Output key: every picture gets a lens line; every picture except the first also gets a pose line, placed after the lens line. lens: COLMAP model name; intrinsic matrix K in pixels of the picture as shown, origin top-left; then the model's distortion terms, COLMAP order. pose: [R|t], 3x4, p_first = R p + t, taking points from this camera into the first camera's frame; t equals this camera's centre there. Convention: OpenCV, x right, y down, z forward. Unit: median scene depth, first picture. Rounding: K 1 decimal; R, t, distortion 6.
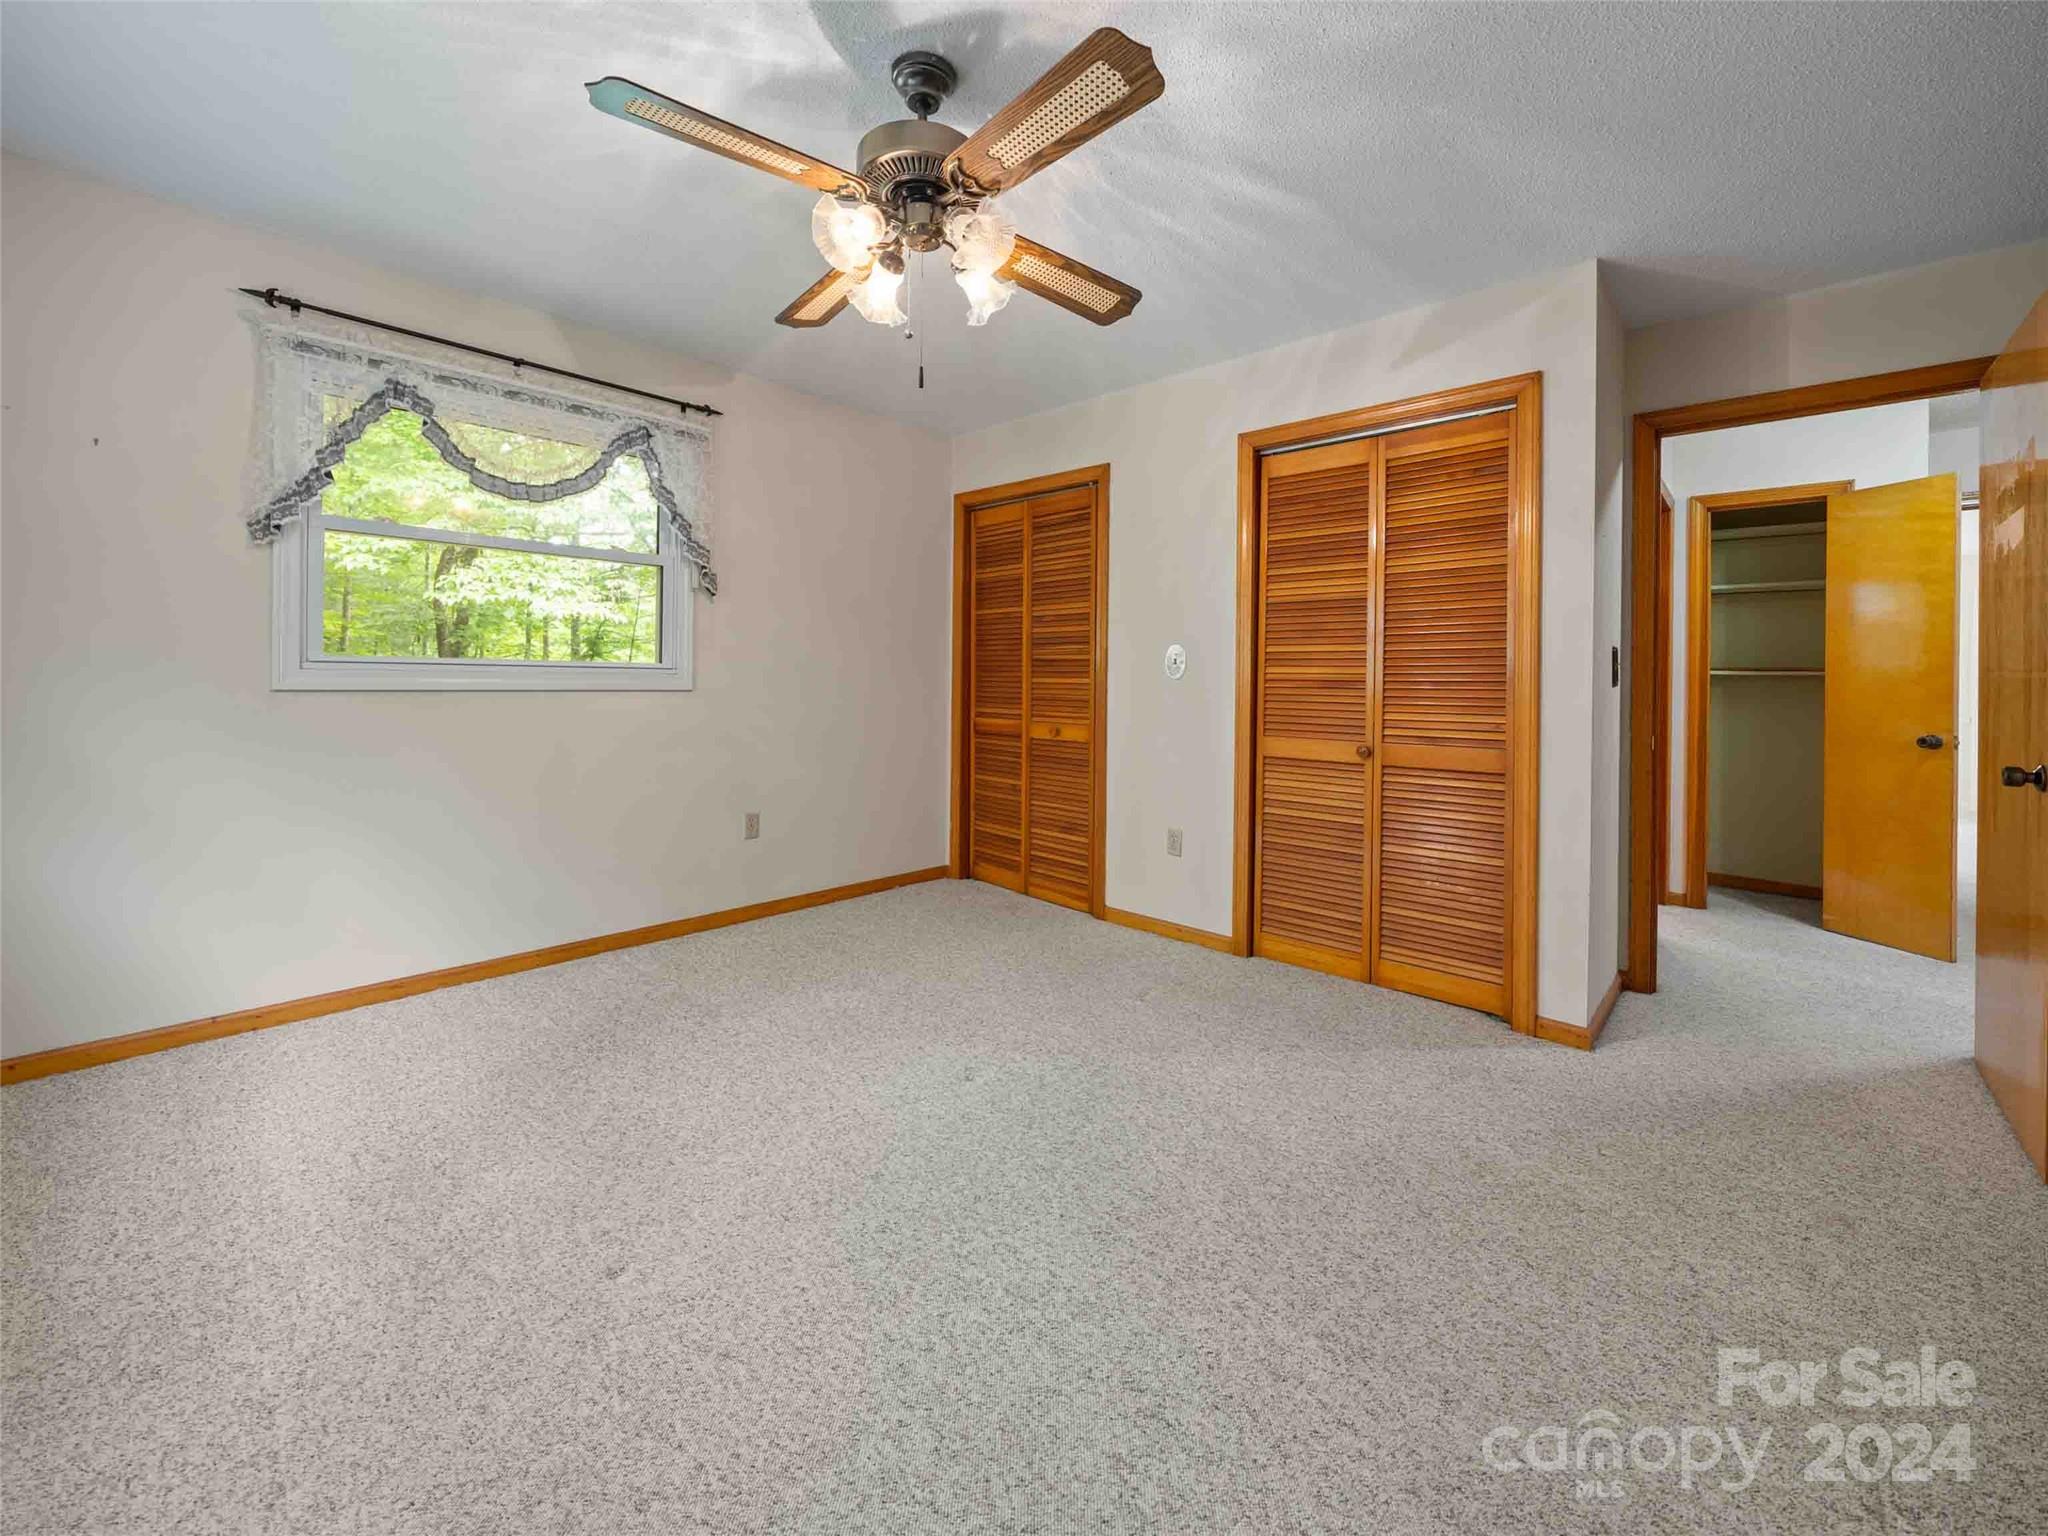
lens RADIAL K [[813.7, 0, 1034.3], [0, 813.7, 672.8], [0, 0, 1]] dist [-0.000775, 0.000118]
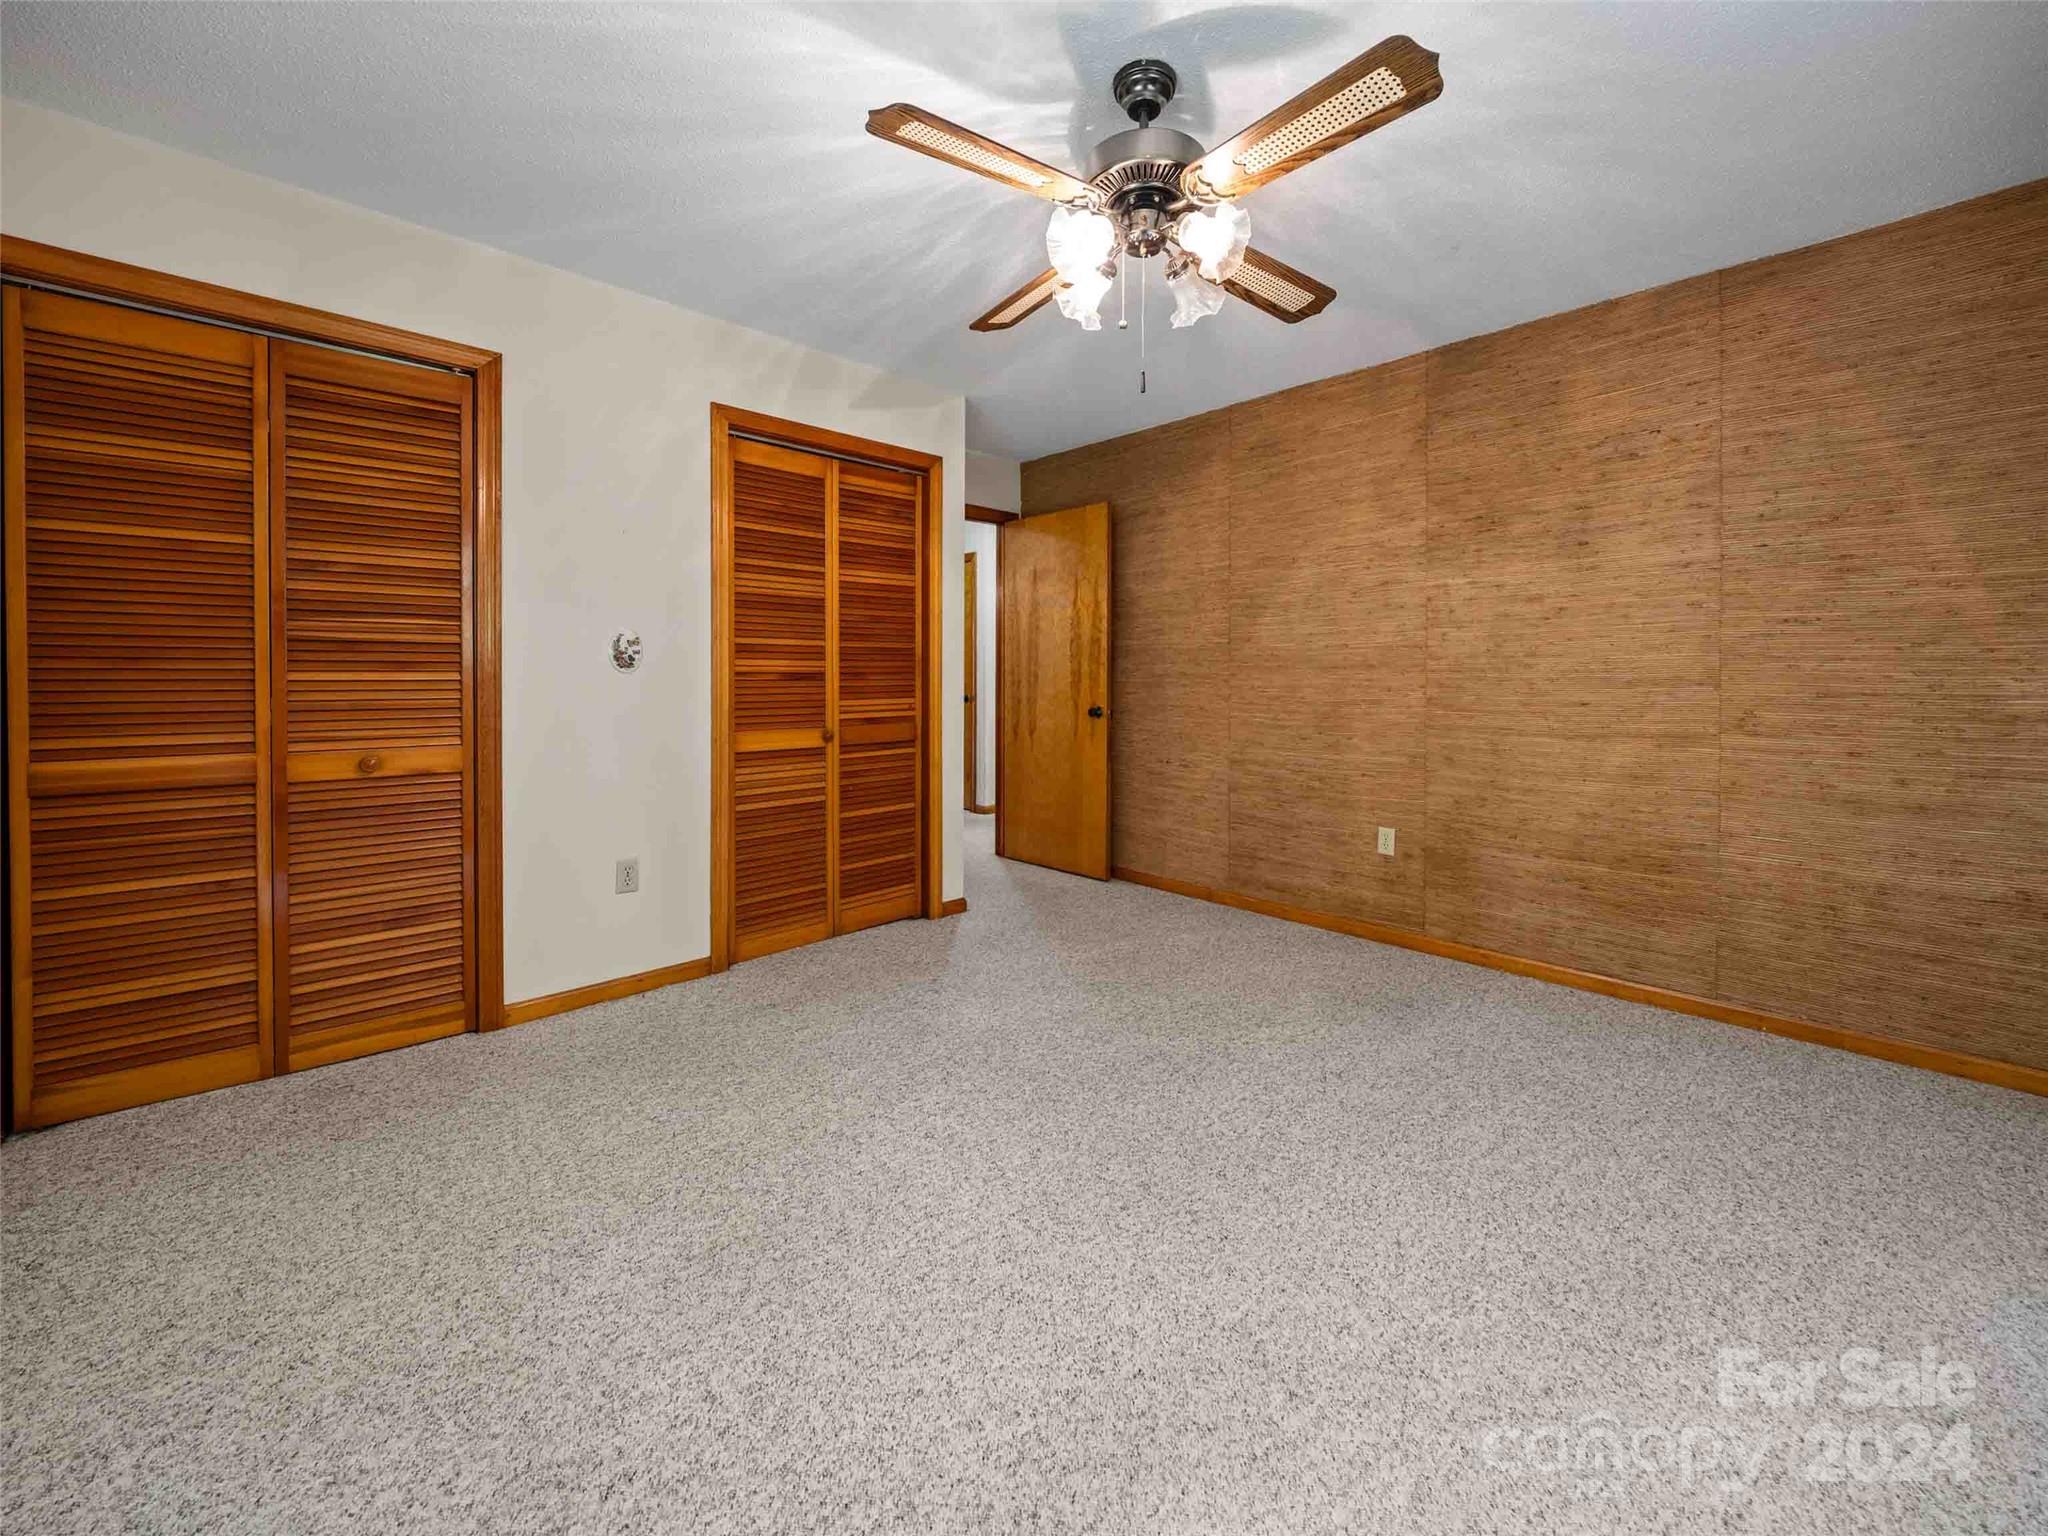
lens RADIAL K [[813.7, 0, 1034.3], [0, 813.7, 672.8], [0, 0, 1]] dist [-0.000775, 0.000118]
pose [[0.060819, -0.012158, 0.998075, -0.709334], [-0.010393, 0.999864, 0.012813, -0.007650], [-0.998095, -0.011152, 0.060685, 0.651397]]
